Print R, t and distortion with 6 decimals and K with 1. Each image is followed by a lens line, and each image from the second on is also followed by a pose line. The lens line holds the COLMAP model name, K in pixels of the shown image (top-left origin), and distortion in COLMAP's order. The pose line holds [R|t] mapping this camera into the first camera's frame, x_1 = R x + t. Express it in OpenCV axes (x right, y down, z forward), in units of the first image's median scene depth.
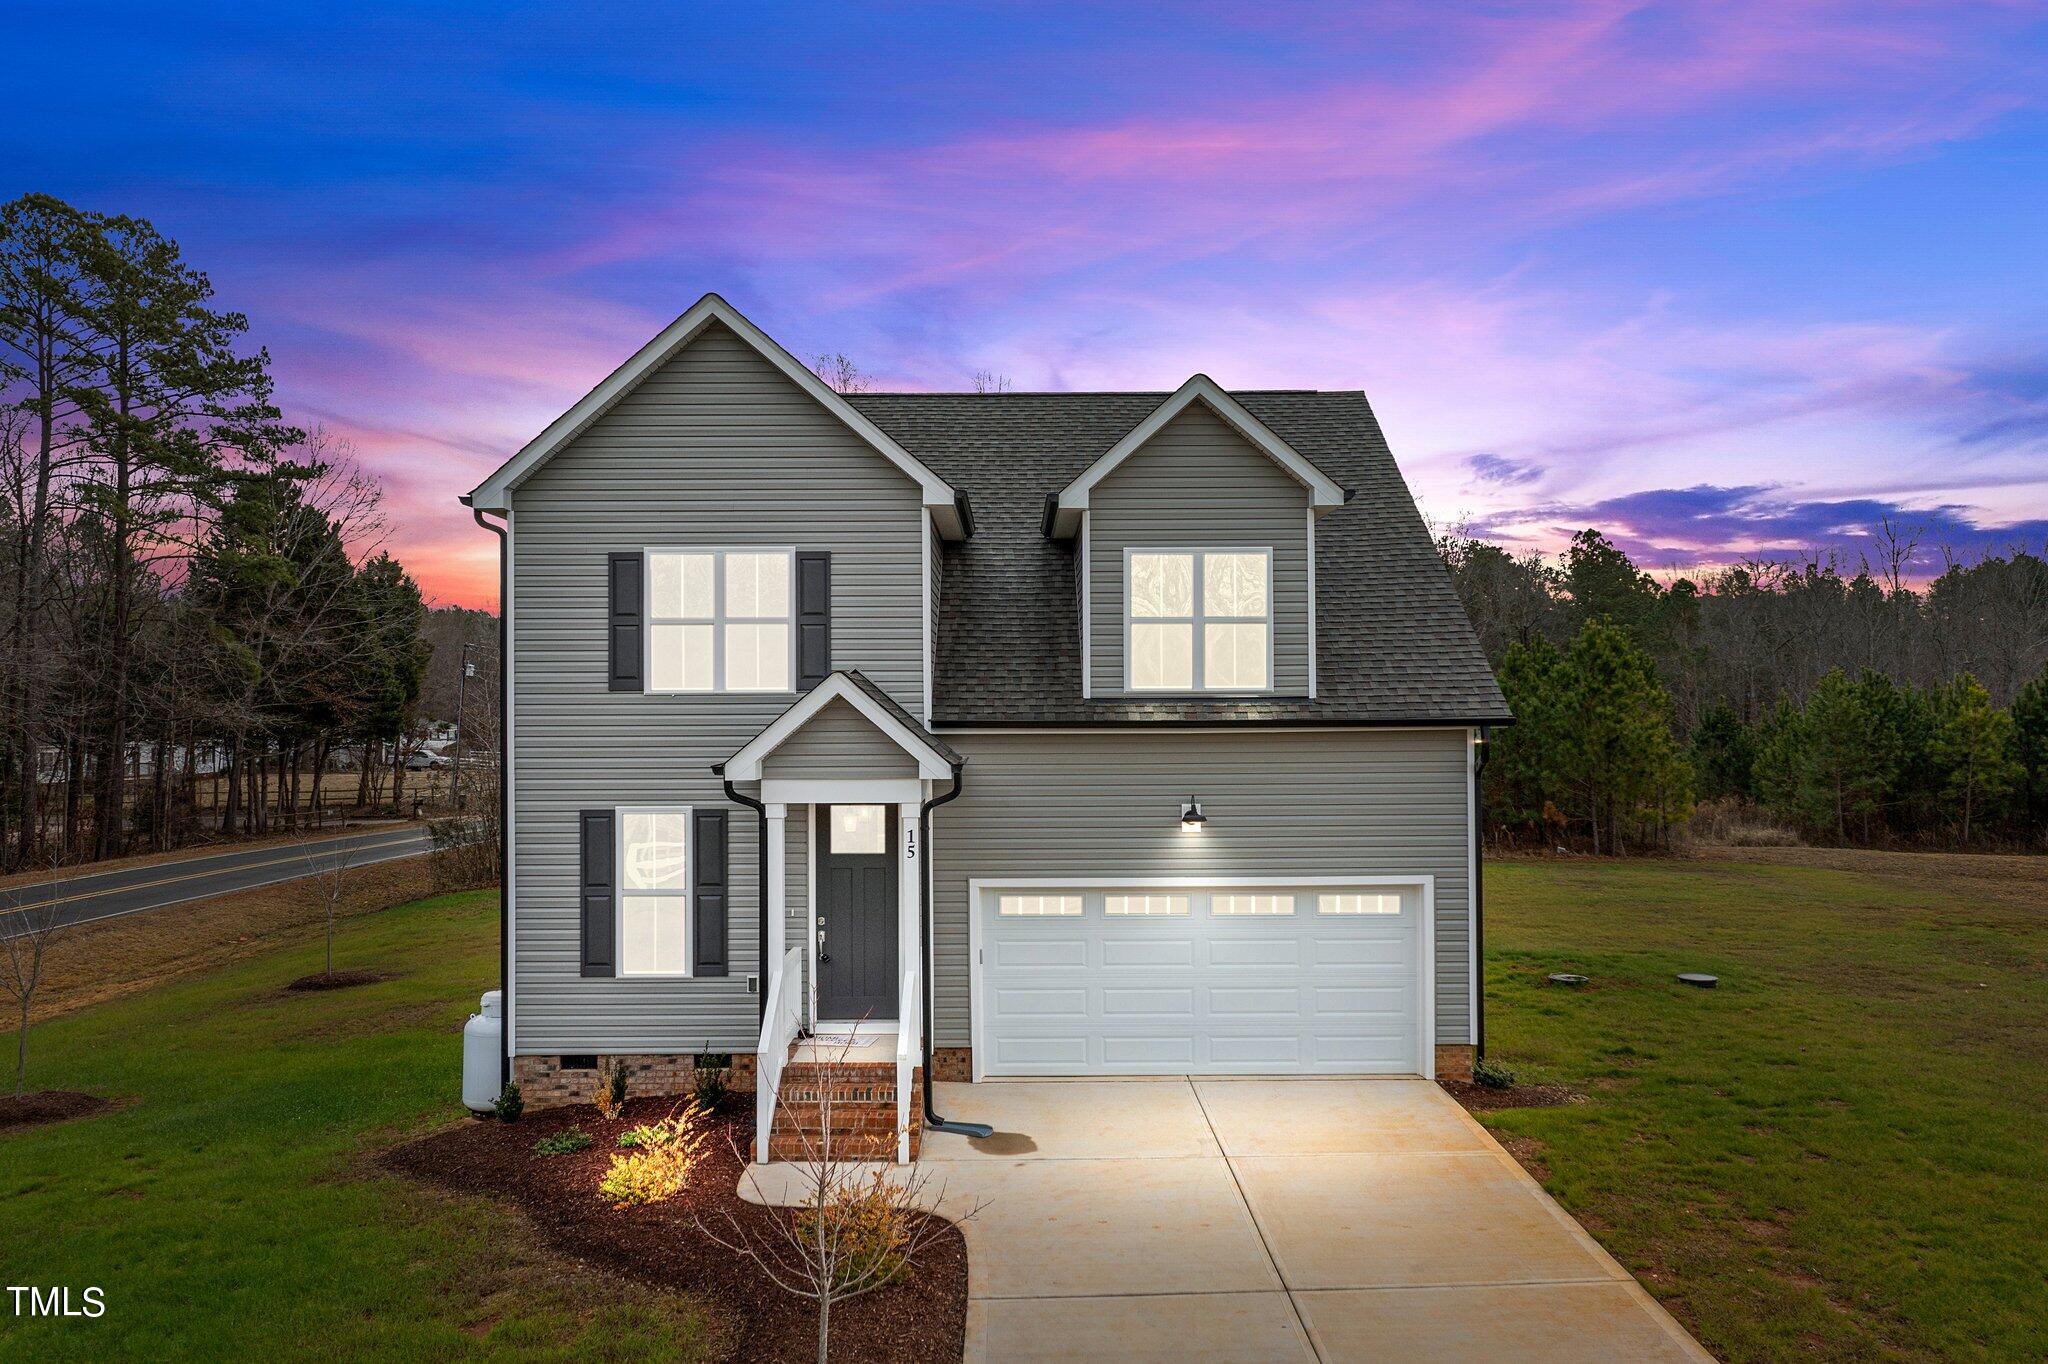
lens RADIAL K [[1600.6, 0, 1024.0], [0, 1600.6, 682.0], [0, 0, 1]] dist [-0.009045, -0.004106]
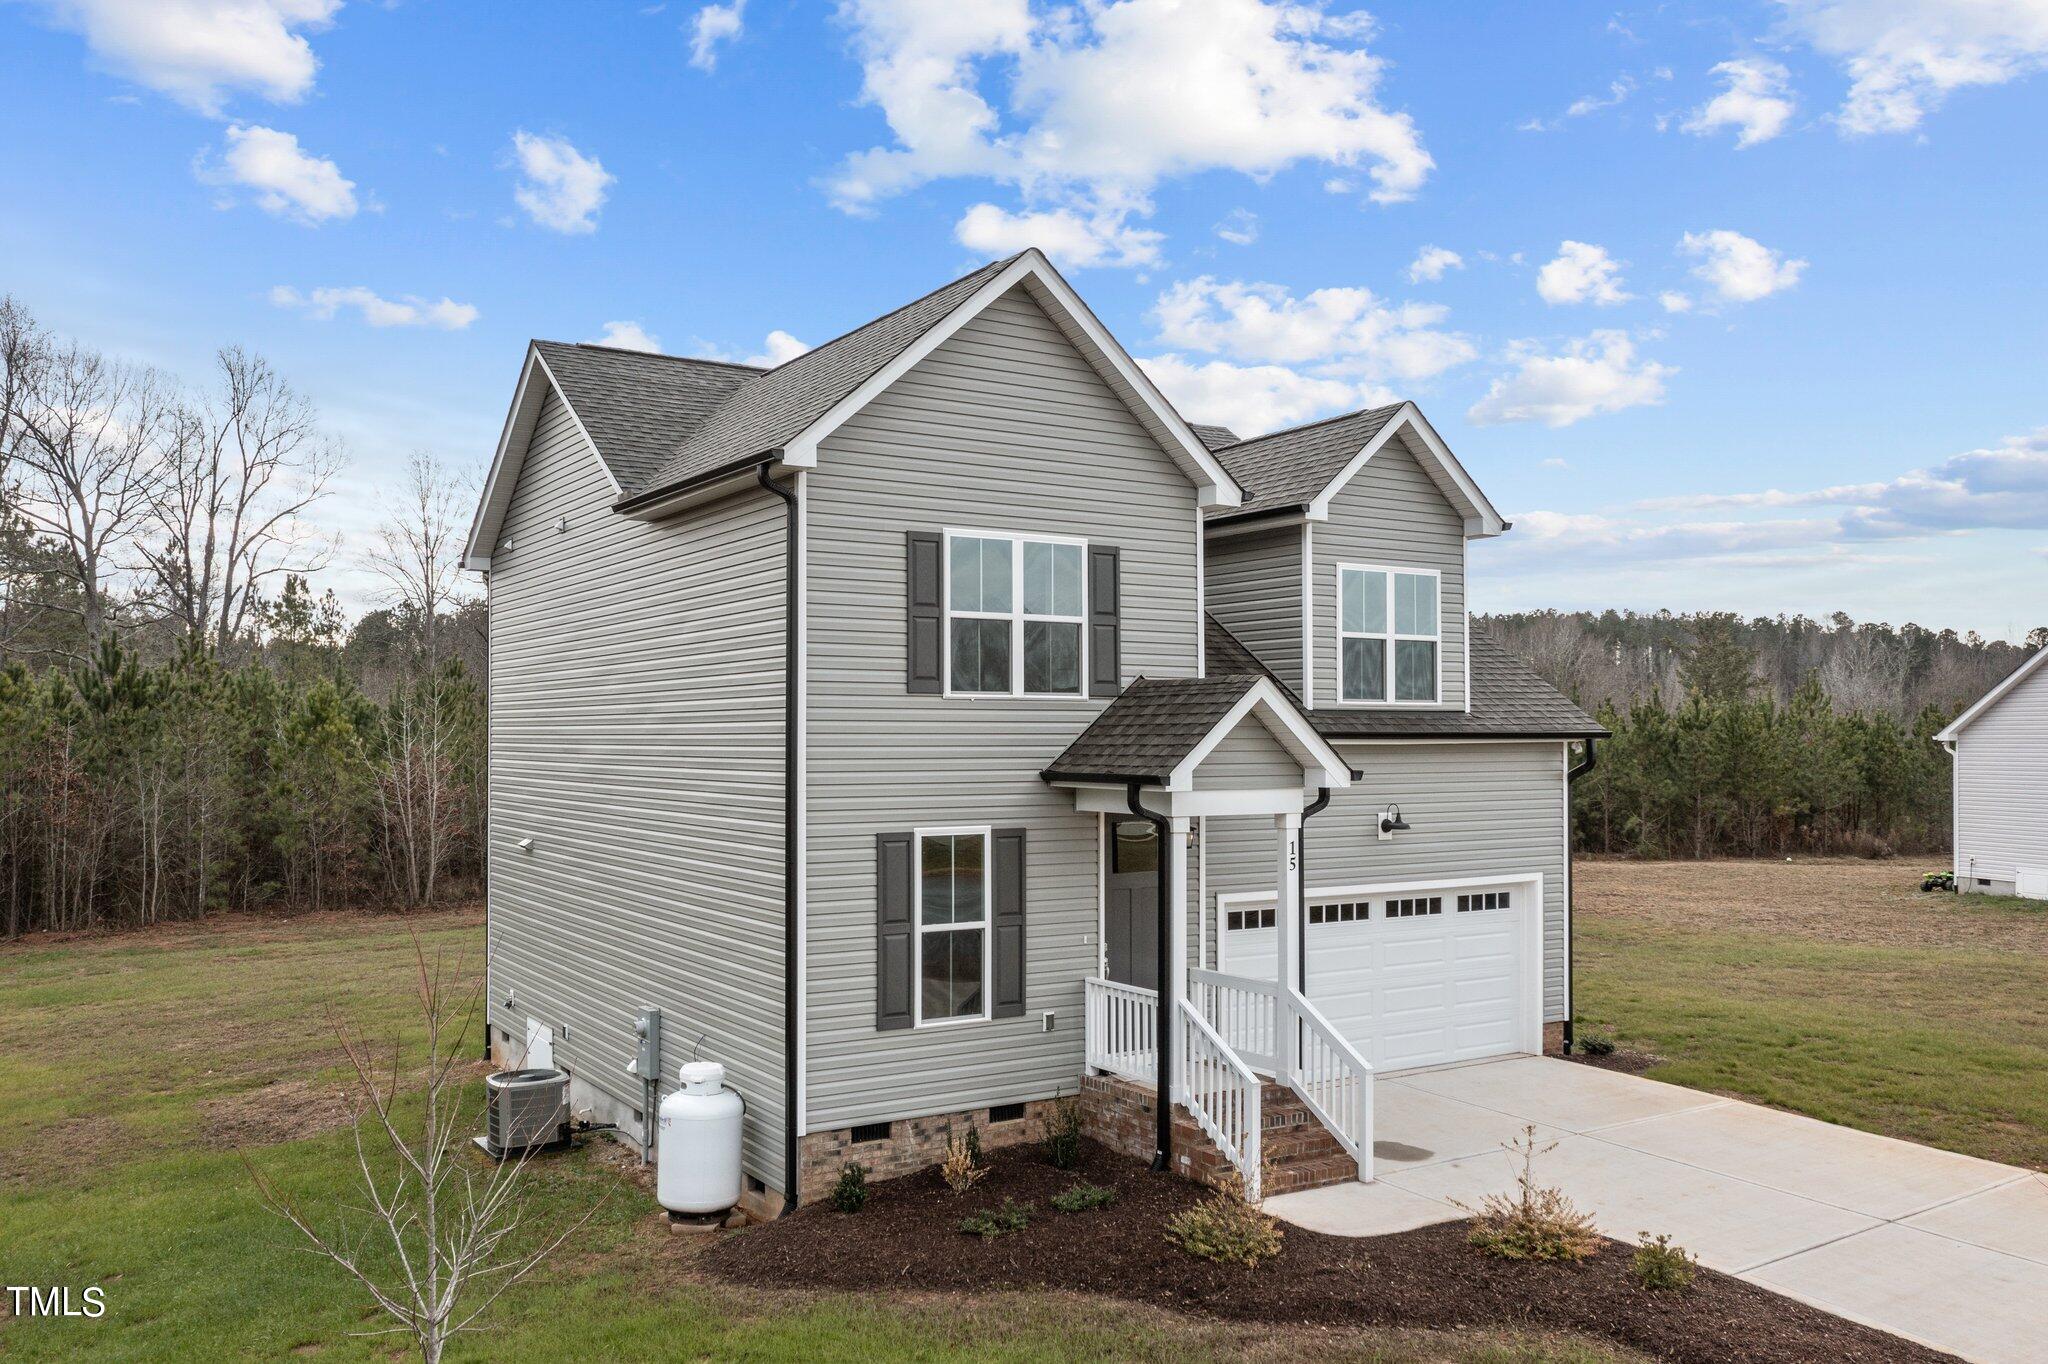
lens RADIAL K [[1619.1, 0, 1024.3], [0, 1619.1, 712.5], [0, 0, 1]] dist [-0.004372, -0.005996]
pose [[0.849799, 0.013092, 0.526945, -0.663154], [-0.011774, 0.999914, -0.005856, 0.020270], [-0.526976, -0.001227, 0.849879, 0.232462]]
